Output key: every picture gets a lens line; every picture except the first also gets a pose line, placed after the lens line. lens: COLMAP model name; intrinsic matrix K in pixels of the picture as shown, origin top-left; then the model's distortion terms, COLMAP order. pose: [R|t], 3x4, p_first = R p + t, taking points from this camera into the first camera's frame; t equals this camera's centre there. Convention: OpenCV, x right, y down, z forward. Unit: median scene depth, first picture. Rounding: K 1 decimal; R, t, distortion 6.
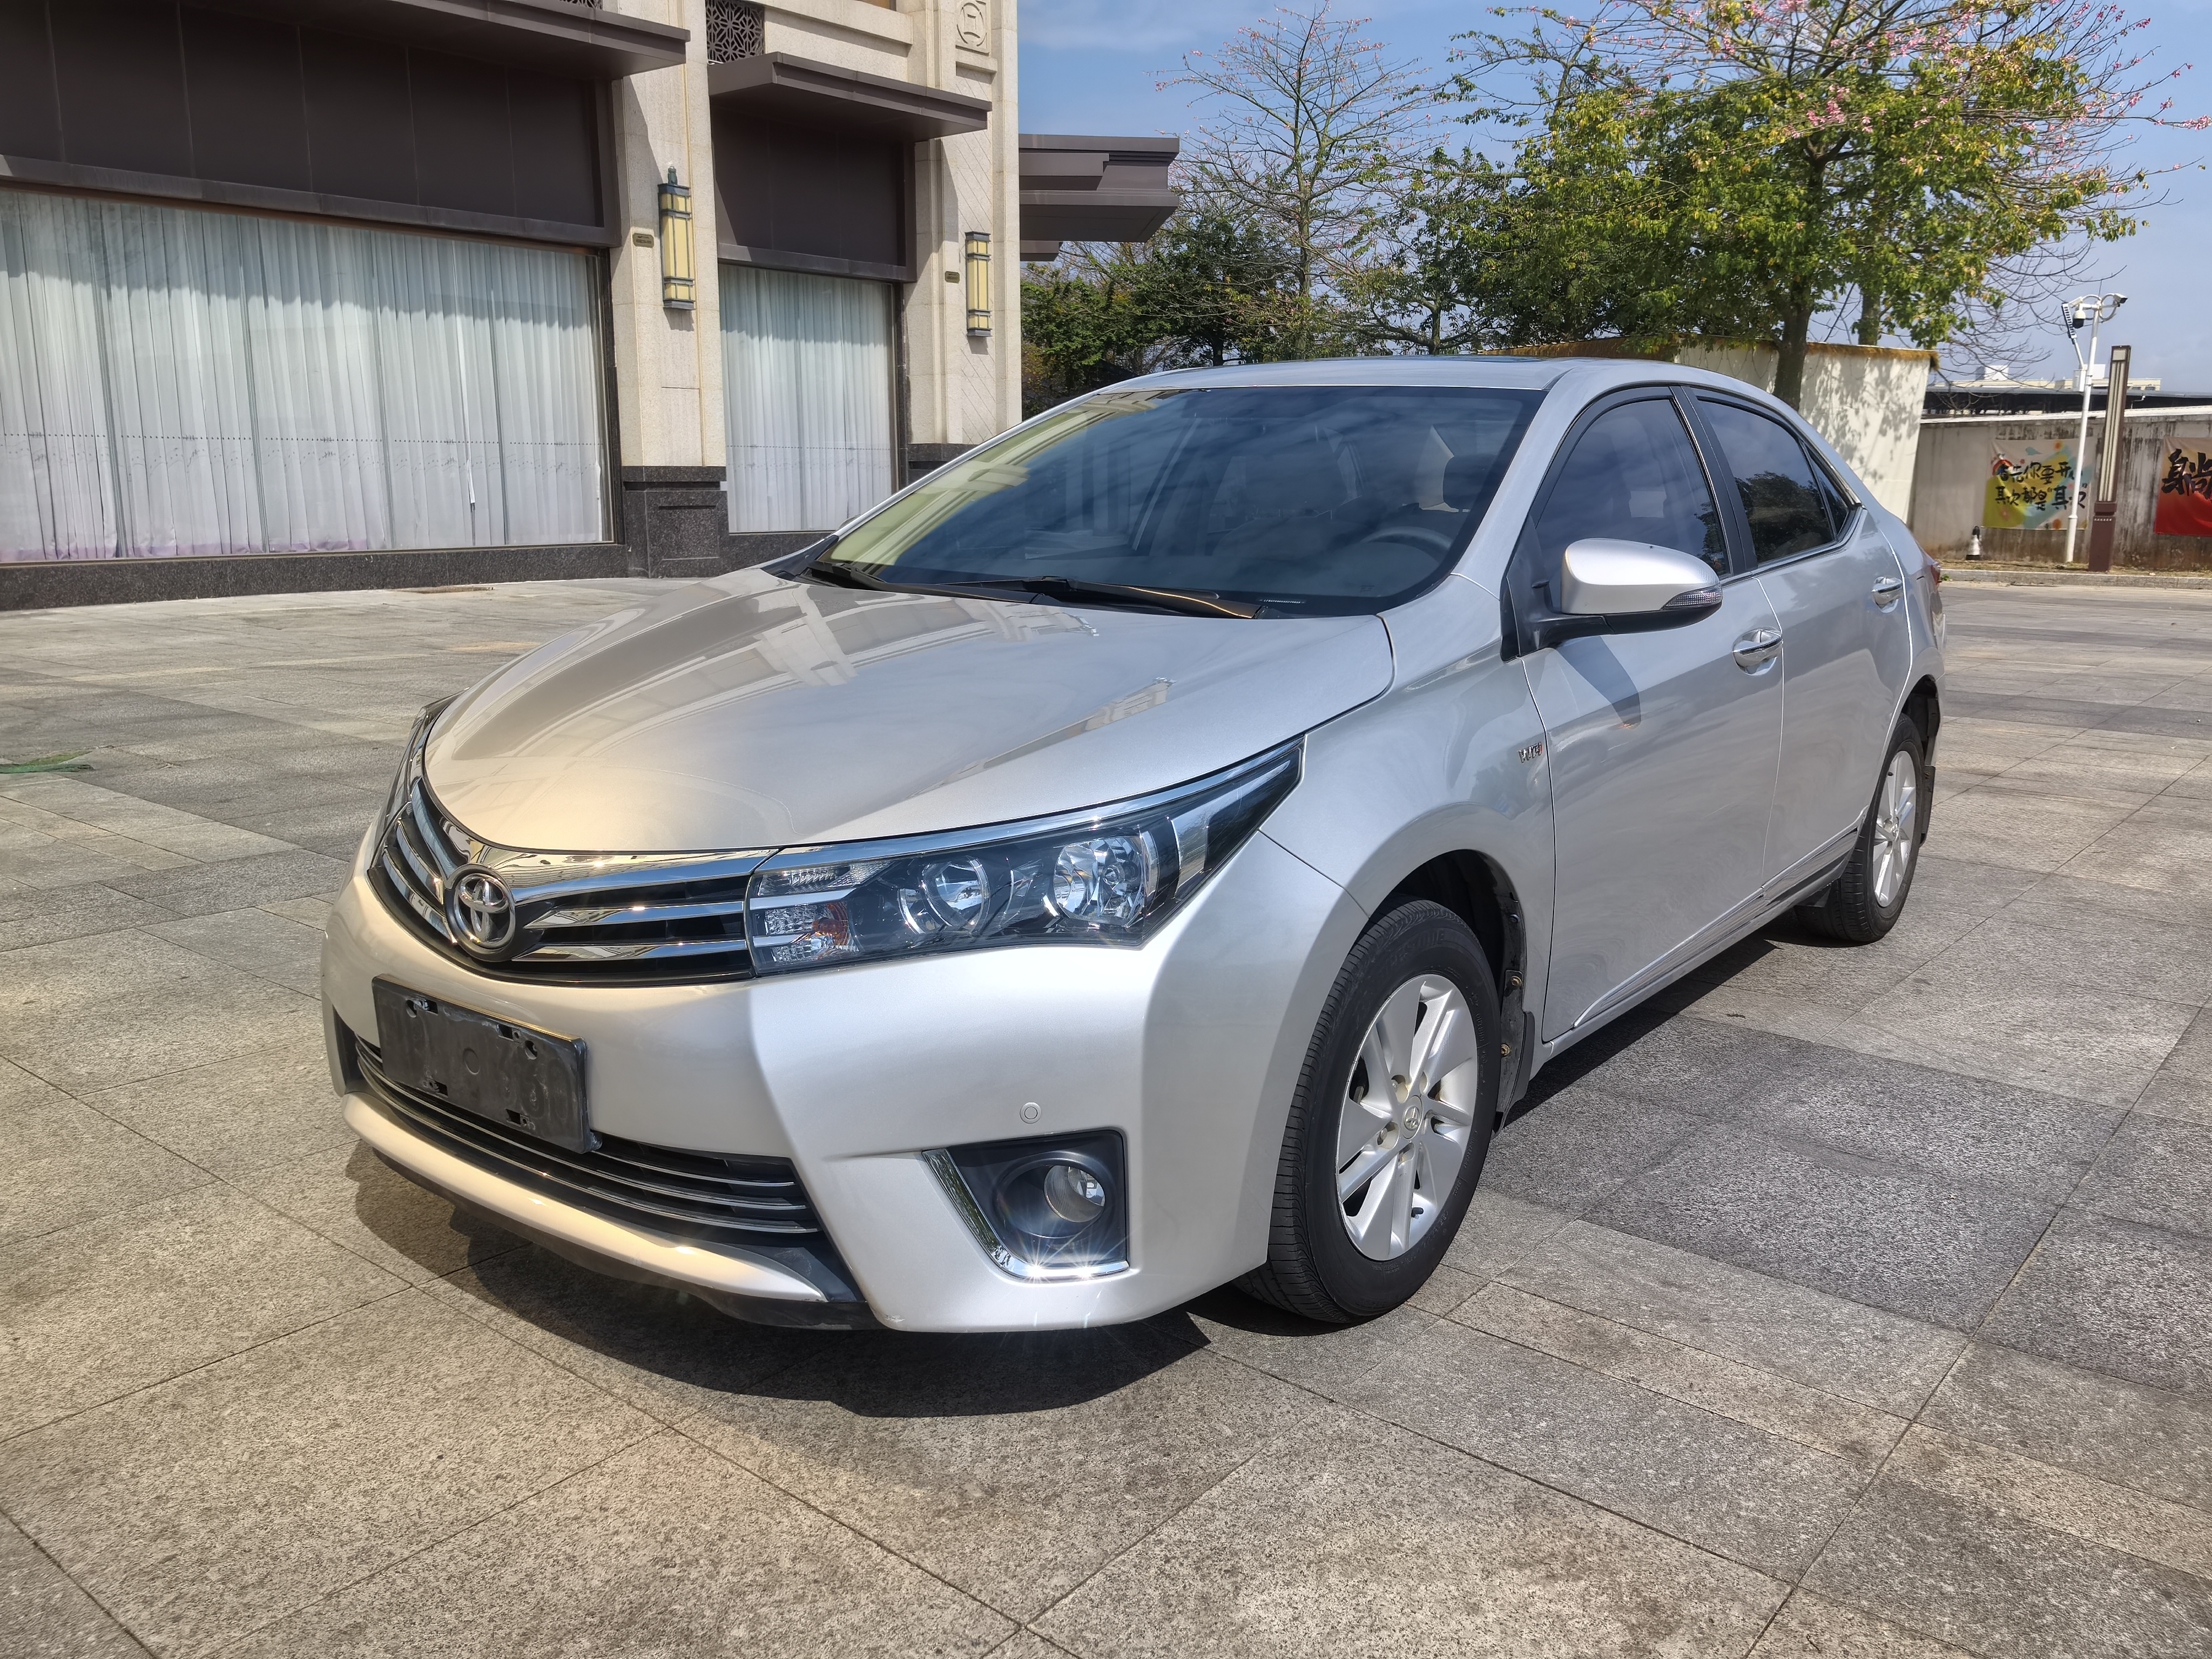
lens RADIAL K [[1754.8, 0, 1122.5], [0, 1754.8, 818.6], [0, 0, 1]] dist [0.032493, -0.046387]
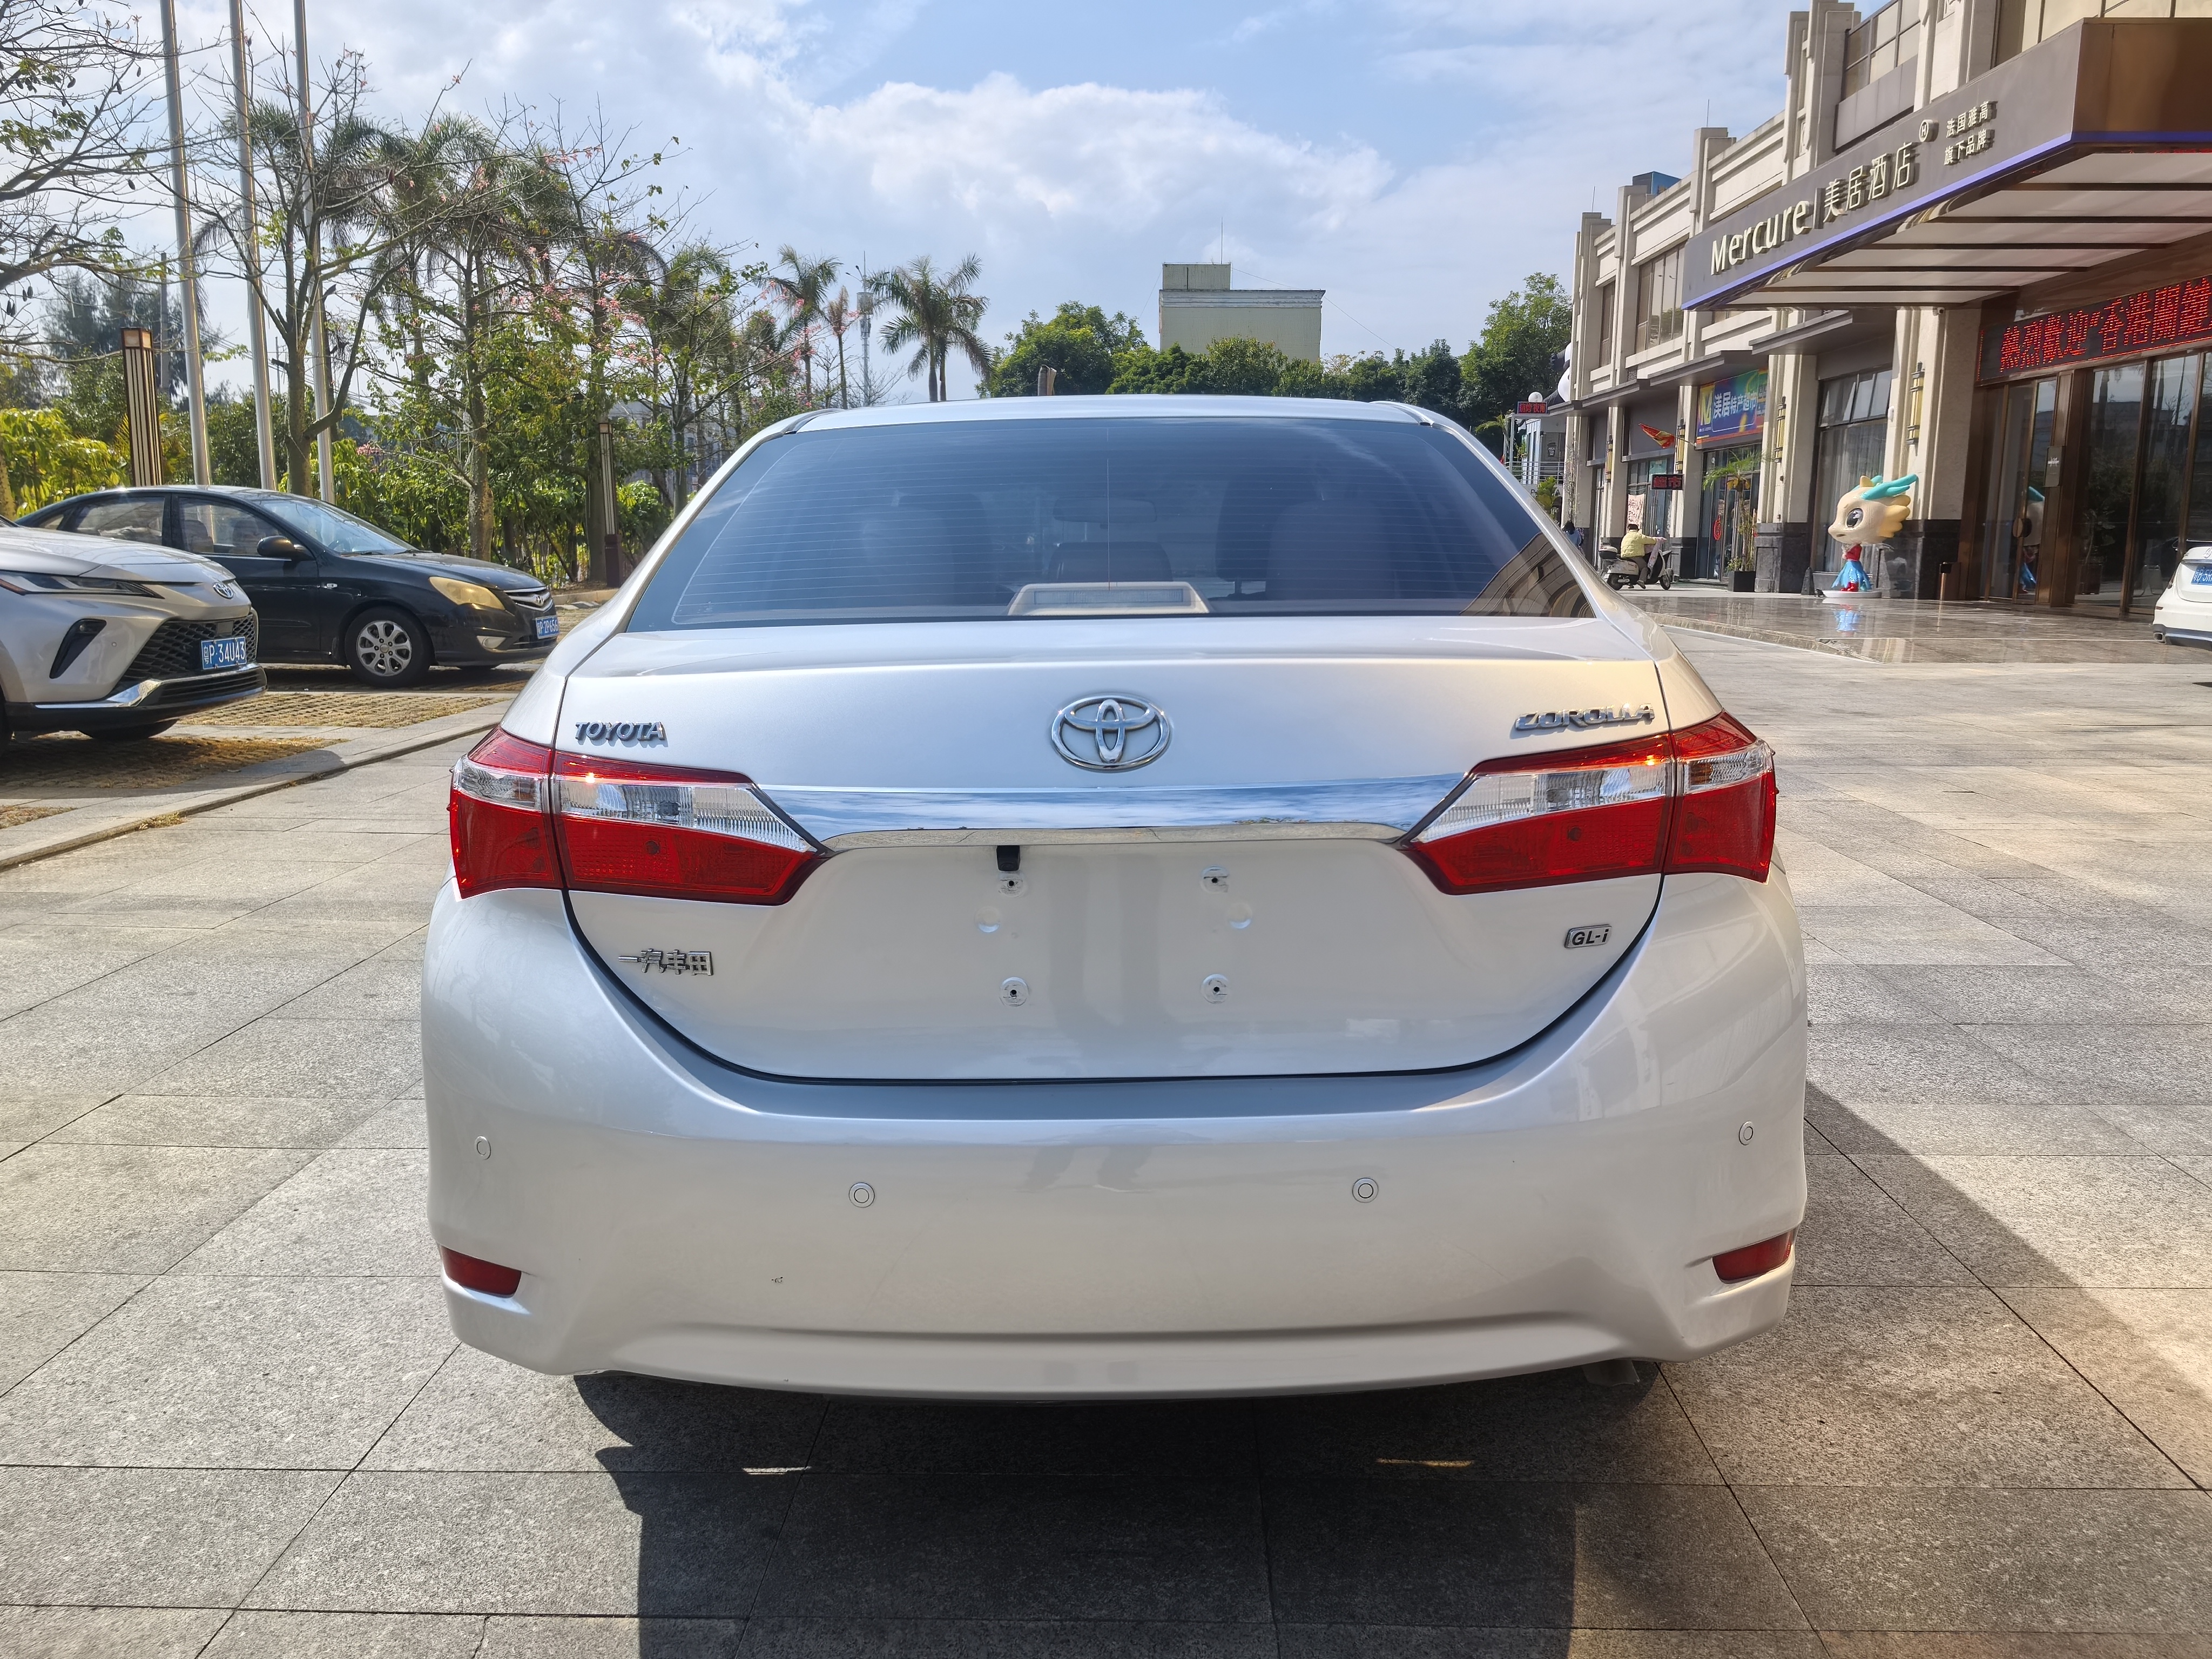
lens RADIAL K [[1754.8, 0, 1100.0], [0, 1754.8, 835.5], [0, 0, 1]] dist [0.032493, -0.046387]
pose [[-0.796929, 0.095589, -0.596463, 0.133667], [-0.122540, 0.941290, 0.314576, -0.061931], [0.591514, 0.323785, -0.738427, 0.315512]]
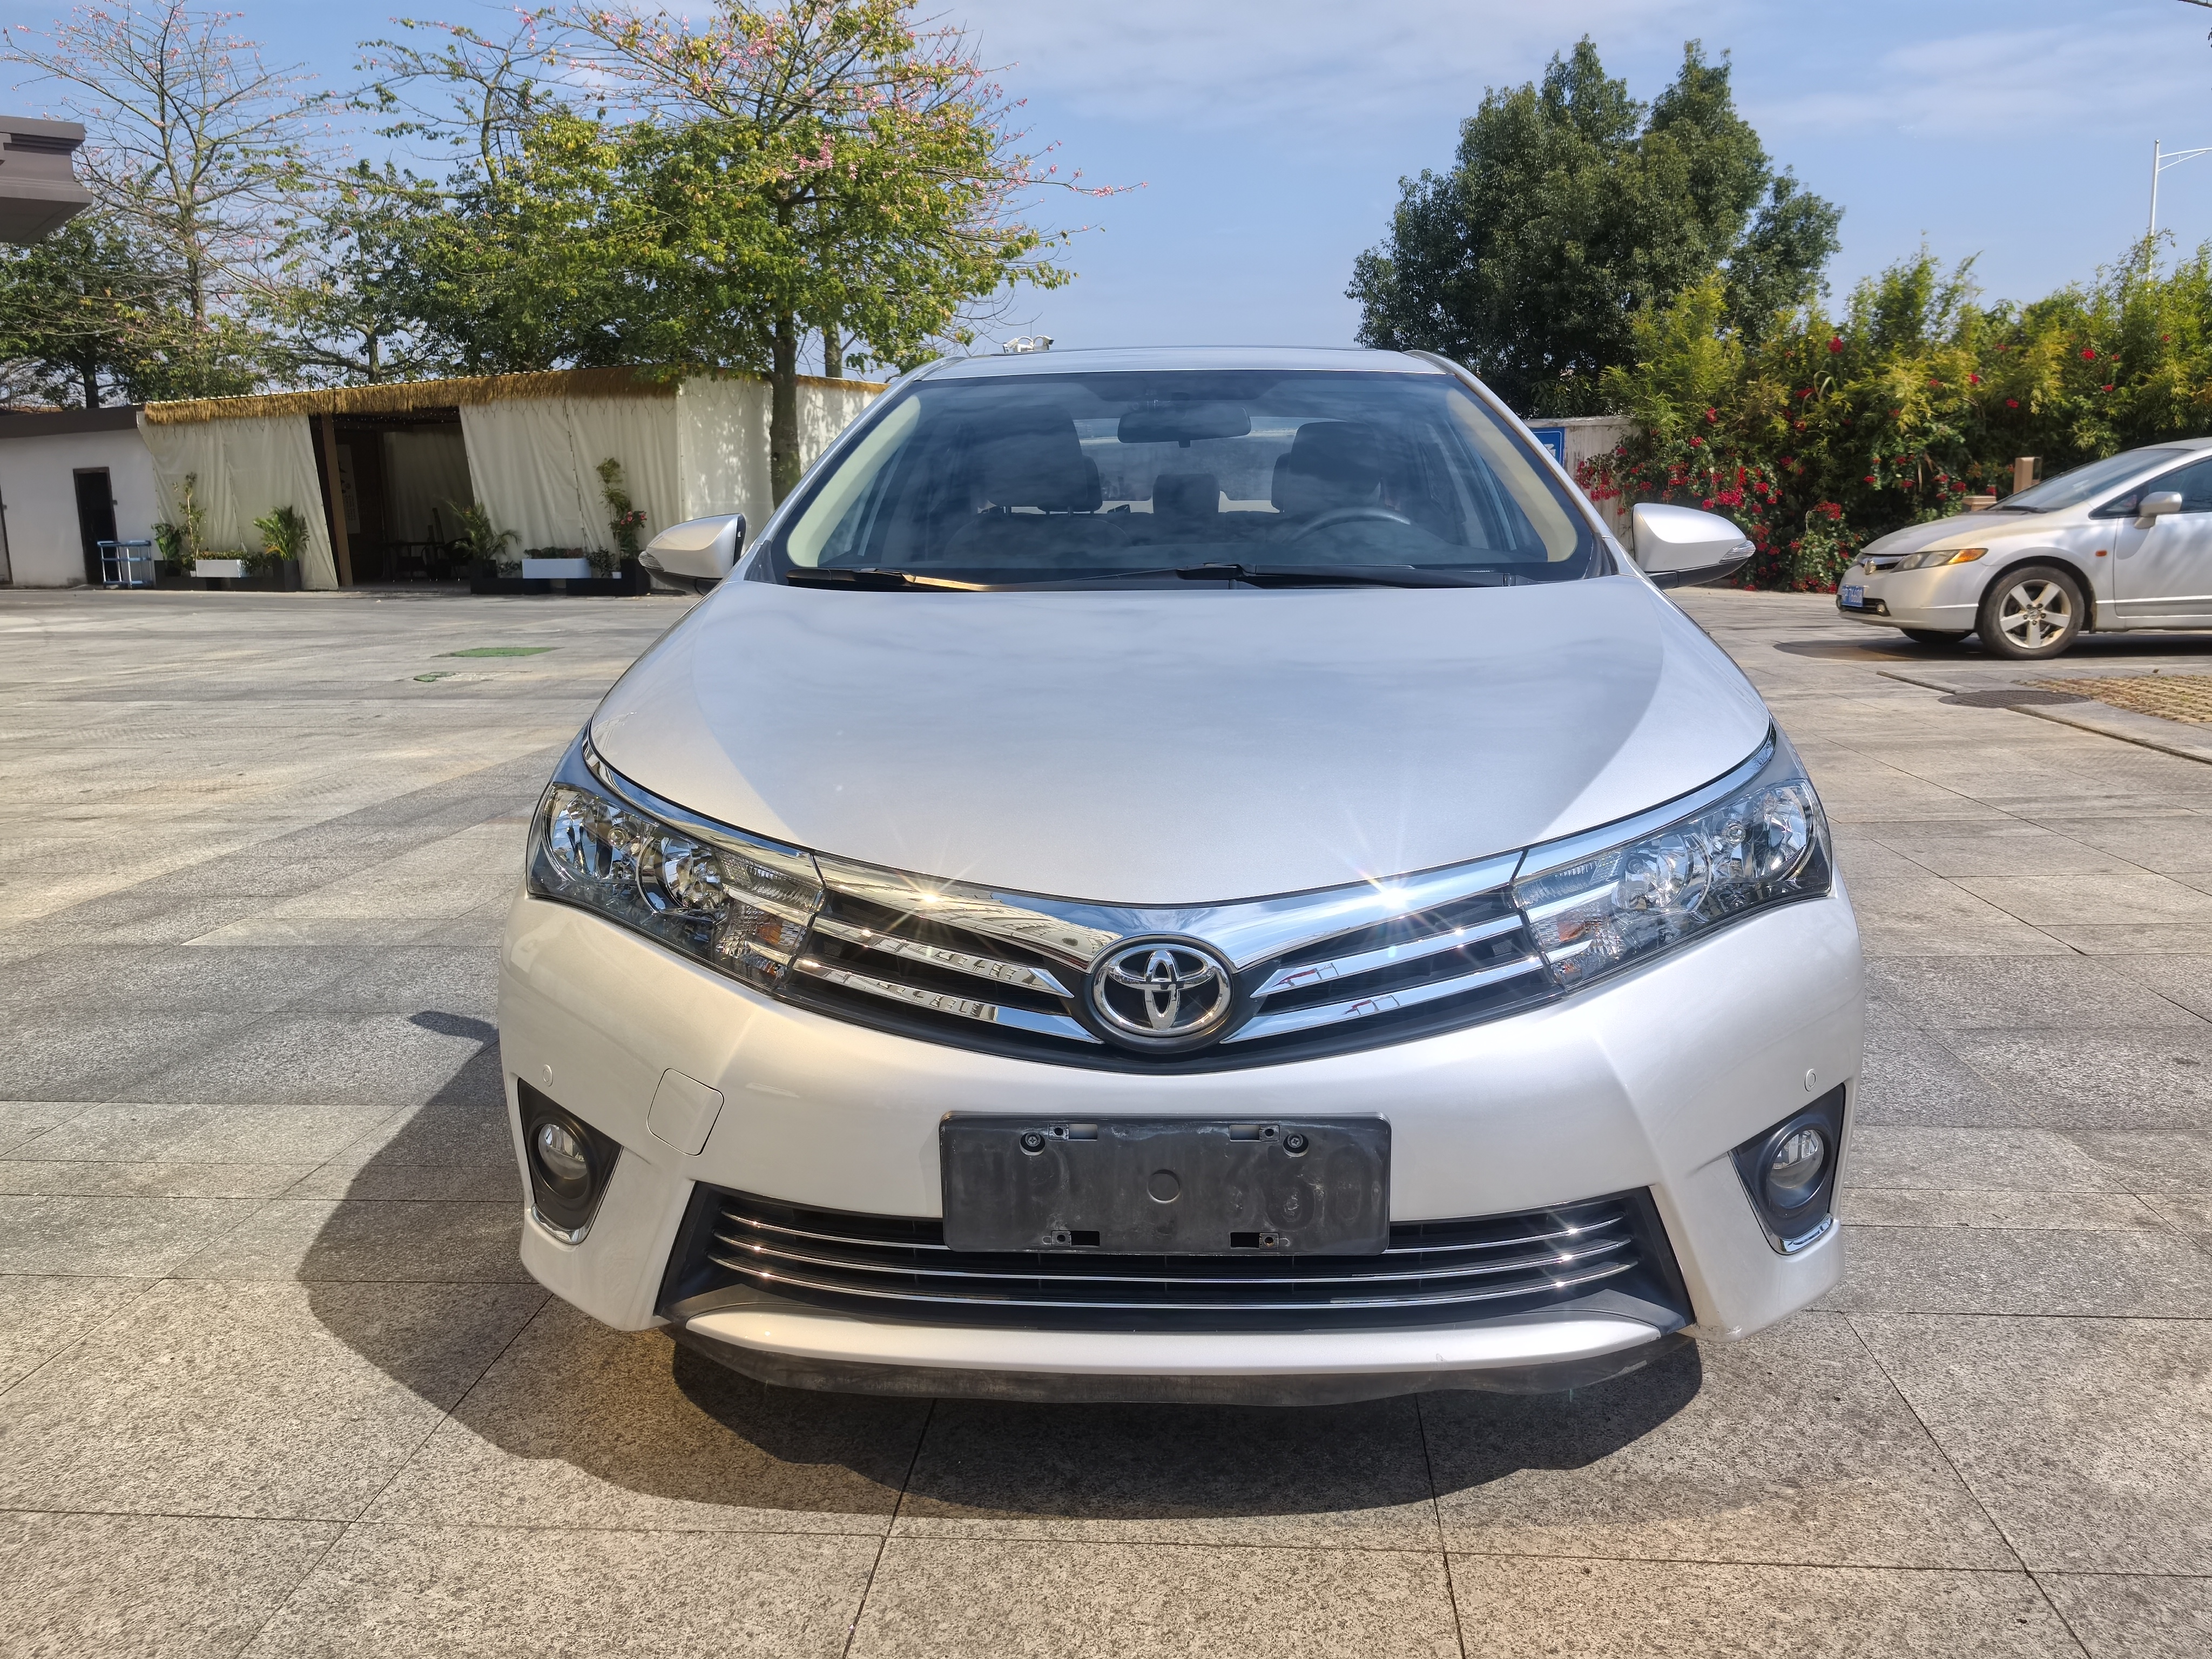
lens RADIAL K [[1754.8, 0, 1110.6], [0, 1754.8, 822.4], [0, 0, 1]] dist [0.032493, -0.046387]
pose [[0.821516, -0.127385, 0.555774, -0.081637], [0.136937, 0.990275, 0.024560, -0.004456], [-0.553498, 0.055929, 0.830971, 0.036779]]
